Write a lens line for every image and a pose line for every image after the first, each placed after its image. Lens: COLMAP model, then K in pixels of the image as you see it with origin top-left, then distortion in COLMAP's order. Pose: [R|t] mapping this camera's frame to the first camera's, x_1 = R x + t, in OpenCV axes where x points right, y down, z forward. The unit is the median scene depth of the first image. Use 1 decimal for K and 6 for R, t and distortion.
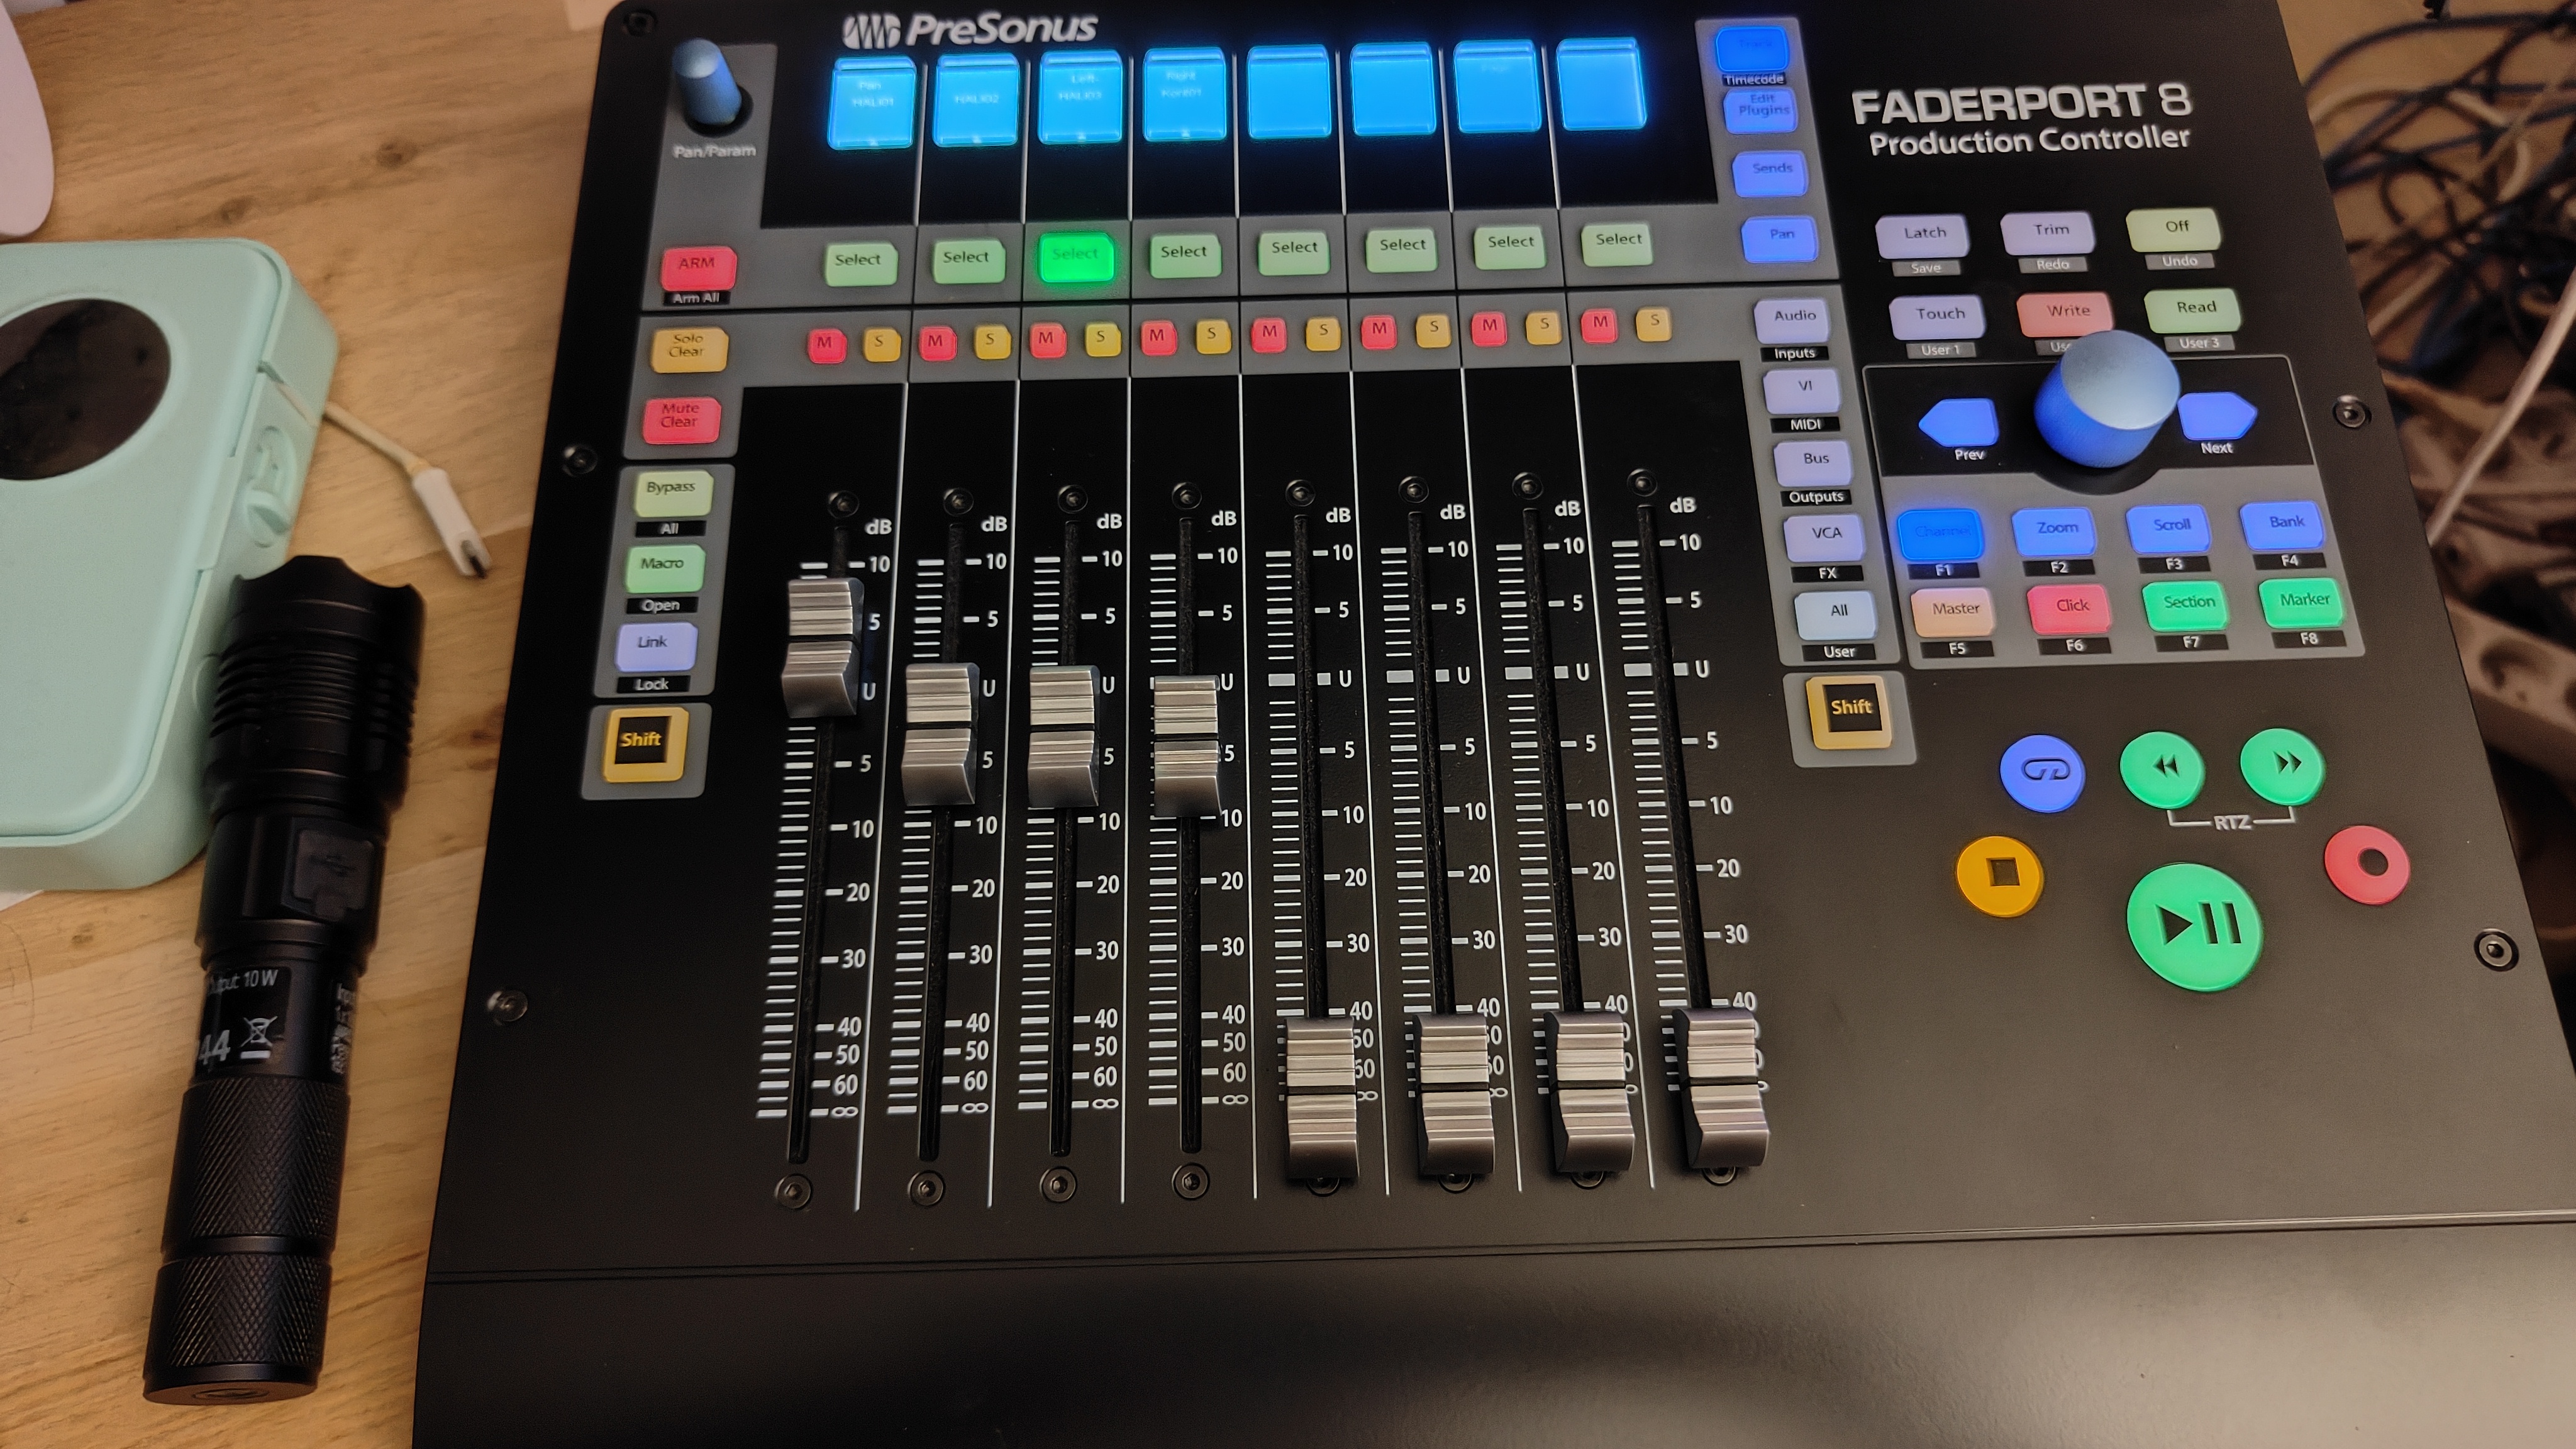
lens RADIAL K [[1938.4, 0, 1286.6], [0, 1938.4, 753.7], [0, 0, 1]] dist [-0.047383, 0.067308]
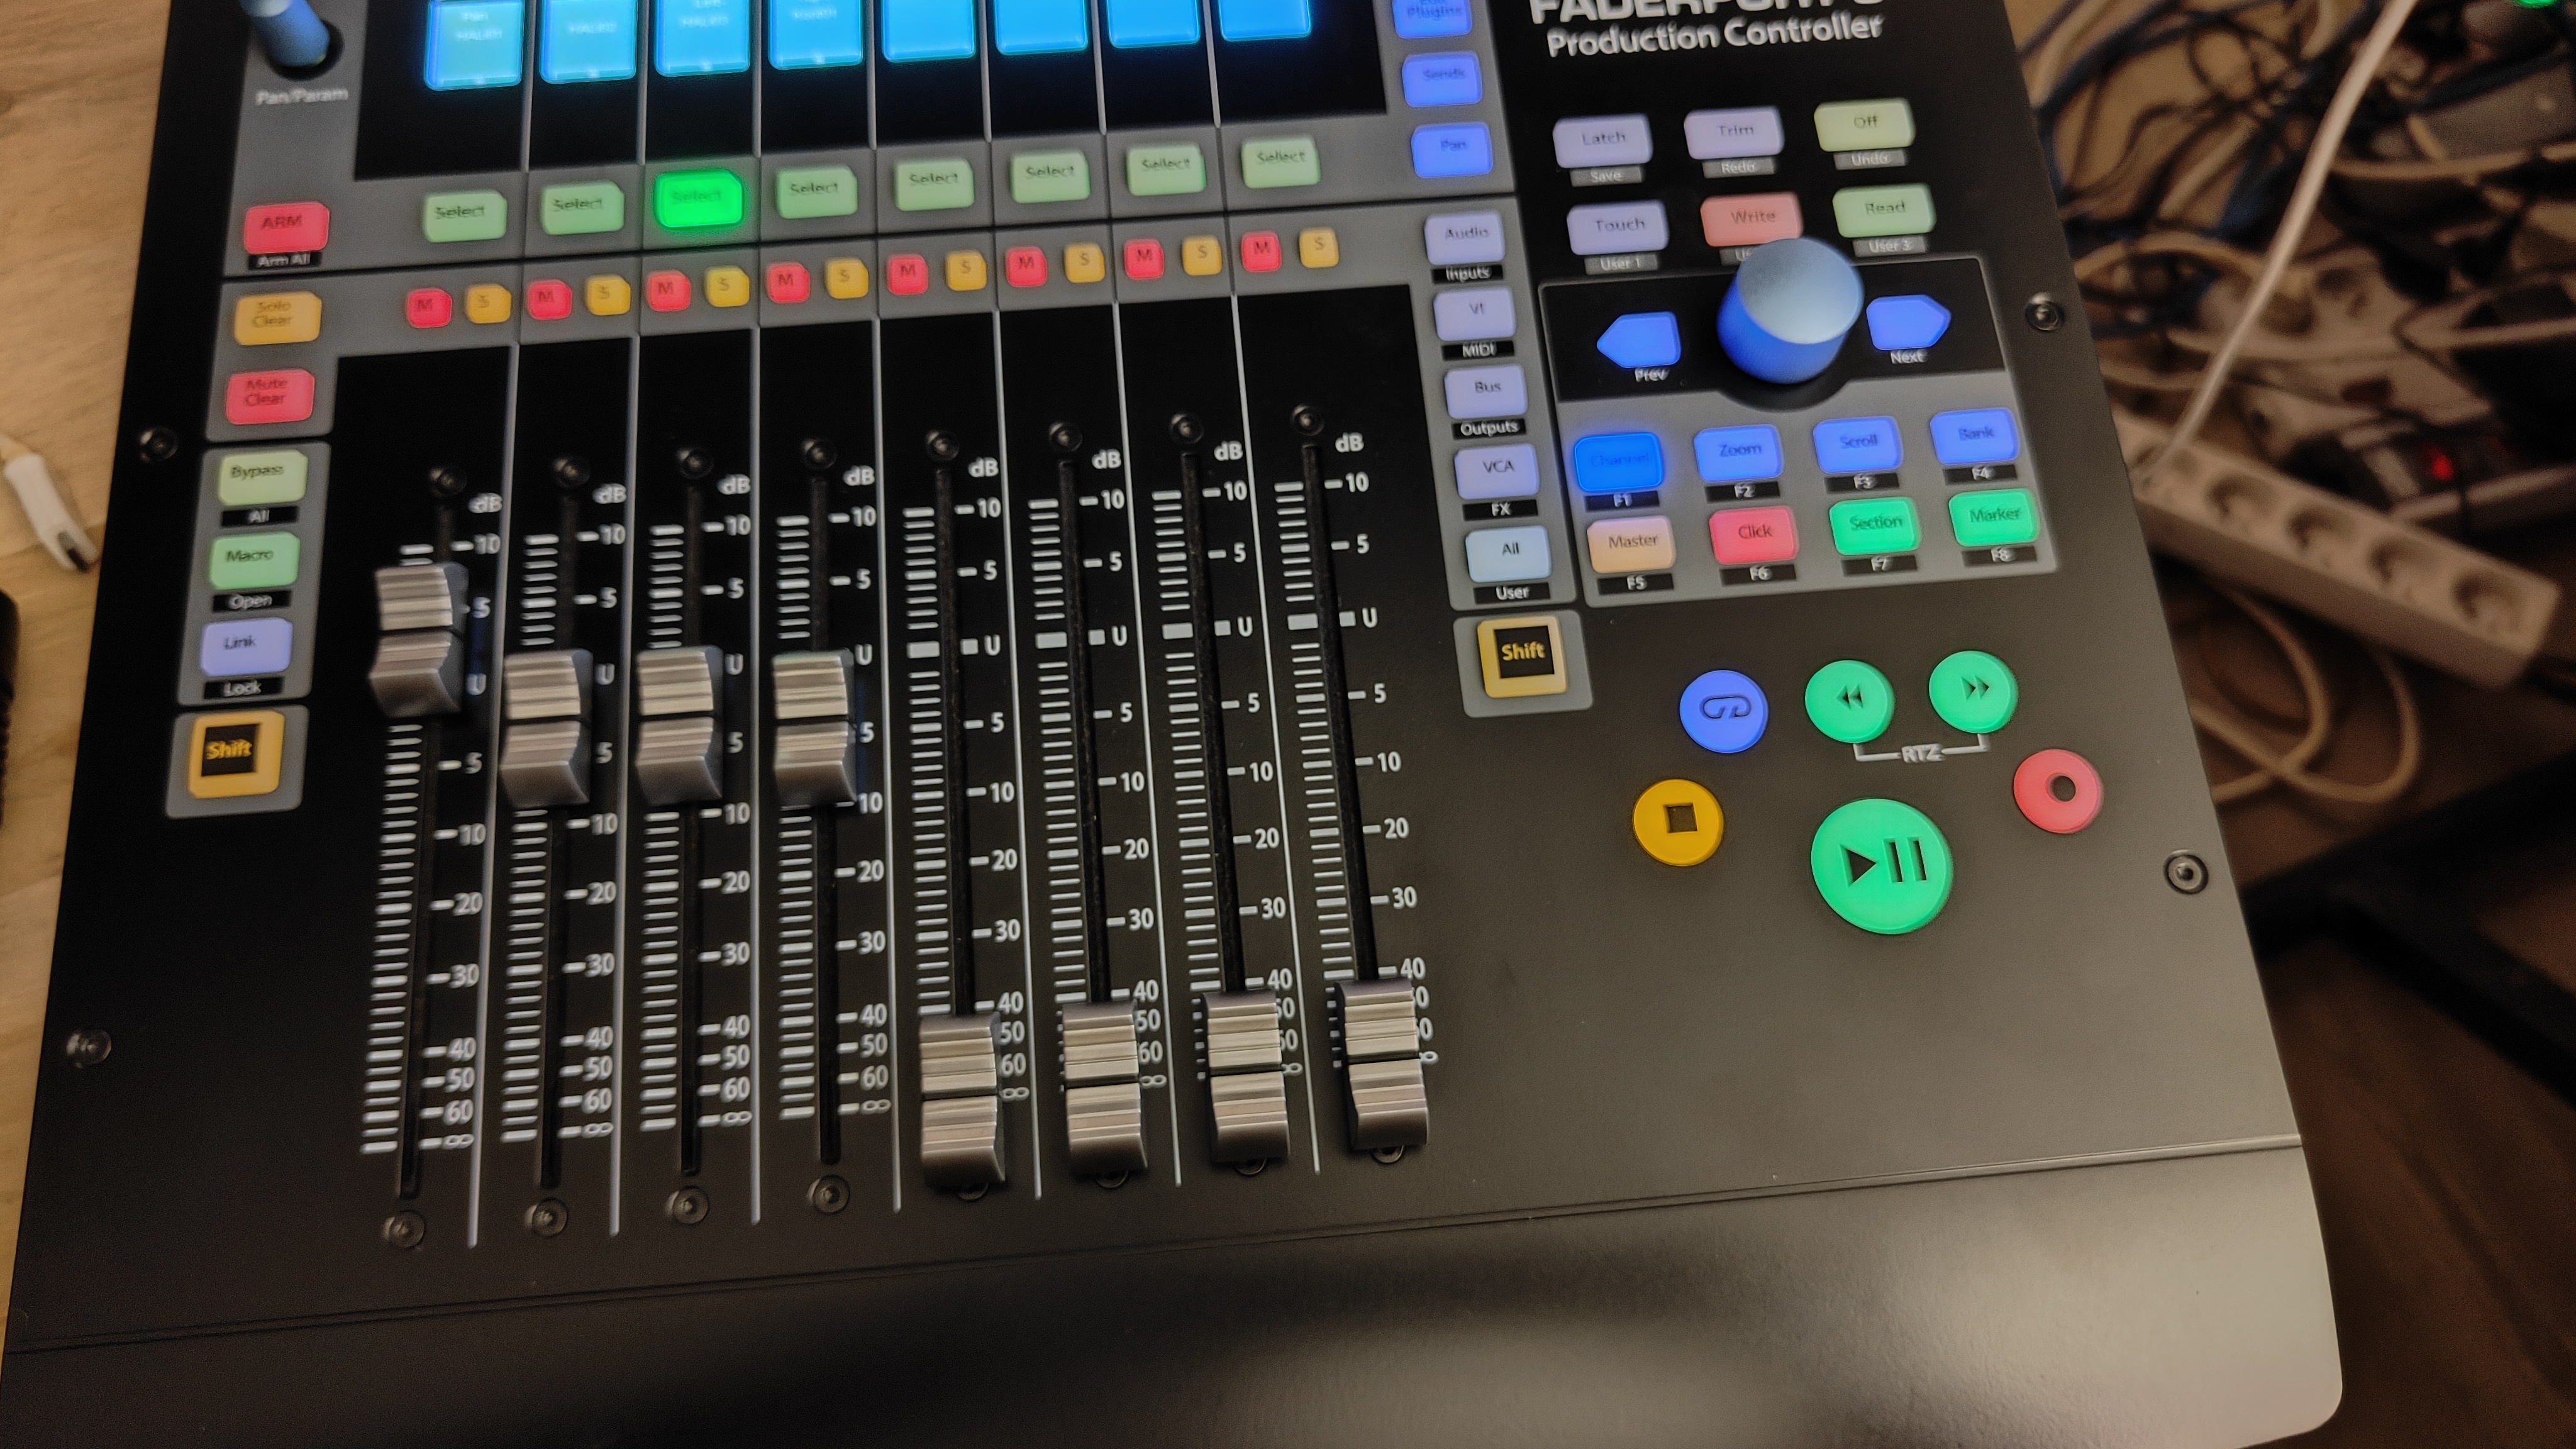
lens RADIAL K [[1952.6, 0, 1274.2], [0, 1952.6, 740.2], [0, 0, 1]] dist [-0.016185, -0.001562]
pose [[0.997646, -0.050198, 0.046719, 0.112270], [0.047988, 0.997728, 0.047278, -0.029039], [-0.048986, -0.044925, 0.997789, 0.040794]]
